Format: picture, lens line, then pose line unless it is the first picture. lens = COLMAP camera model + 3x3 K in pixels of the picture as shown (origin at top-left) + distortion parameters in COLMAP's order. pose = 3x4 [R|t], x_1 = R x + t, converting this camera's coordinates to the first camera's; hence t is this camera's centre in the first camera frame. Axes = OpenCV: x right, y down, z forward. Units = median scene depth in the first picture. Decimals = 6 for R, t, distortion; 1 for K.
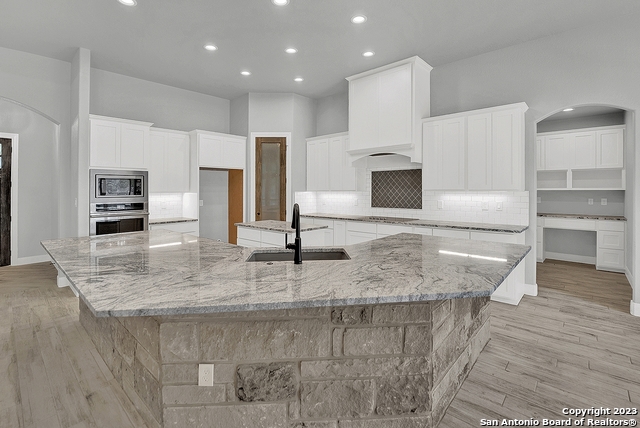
lens RADIAL K [[282.5, 0, 317.8], [0, 282.5, 200.2], [0, 0, 1]] dist [0.000141, -0.000041]
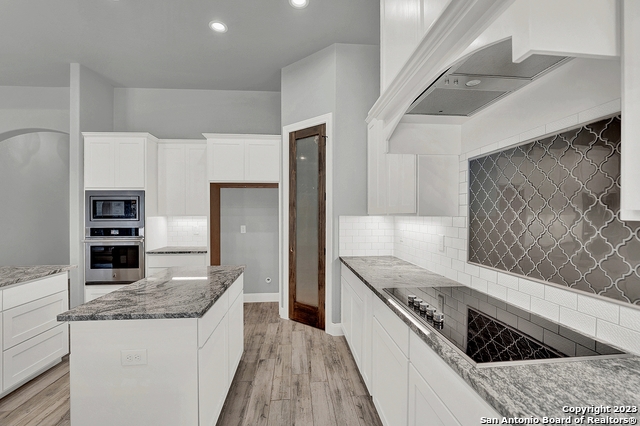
lens RADIAL K [[279.9, 0, 320.0], [0, 279.9, 213.0], [0, 0, 1]] dist [-0.000306, -0.000030]
pose [[0.744337, 0.000445, -0.667804, 0.305349], [-0.026293, 0.999244, -0.028641, -0.022409], [0.667287, 0.038877, 0.743786, 0.651240]]
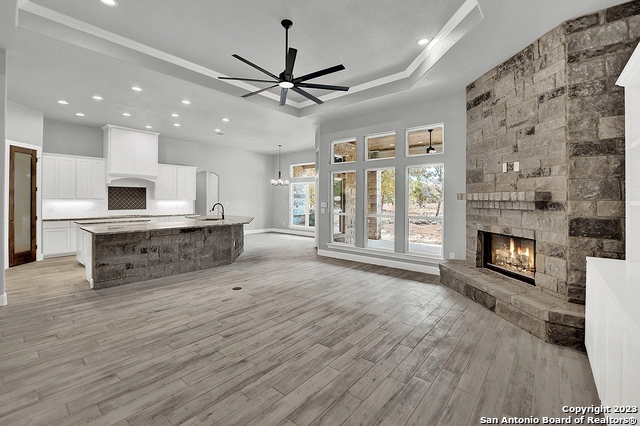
lens RADIAL K [[282.5, 0, 317.8], [0, 282.5, 199.2], [0, 0, 1]] dist [0.000141, -0.000041]
pose [[-0.055638, 0.006045, 0.998433, -1.453118], [0.029997, 0.999540, -0.004380, 0.007156], [-0.998000, 0.029706, -0.055794, -0.025563]]
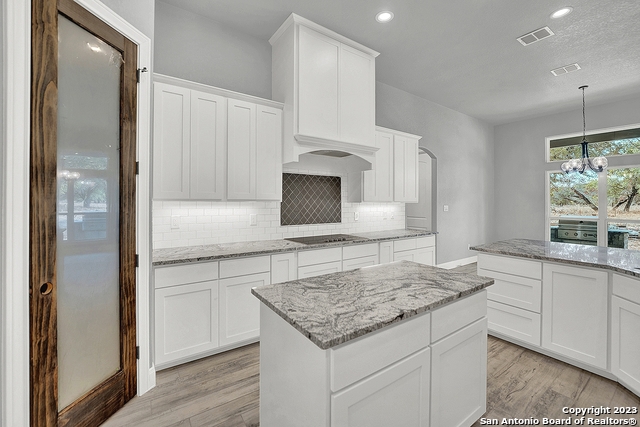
lens RADIAL K [[269.8, 0, 320.3], [0, 269.8, 202.4], [0, 0, 1]] dist [-0.001114, -0.000136]
pose [[0.211679, 0.005848, 0.977322, -0.439980], [0.027719, 0.999544, -0.011984, -0.021572], [-0.976946, 0.029628, 0.211420, 0.825540]]
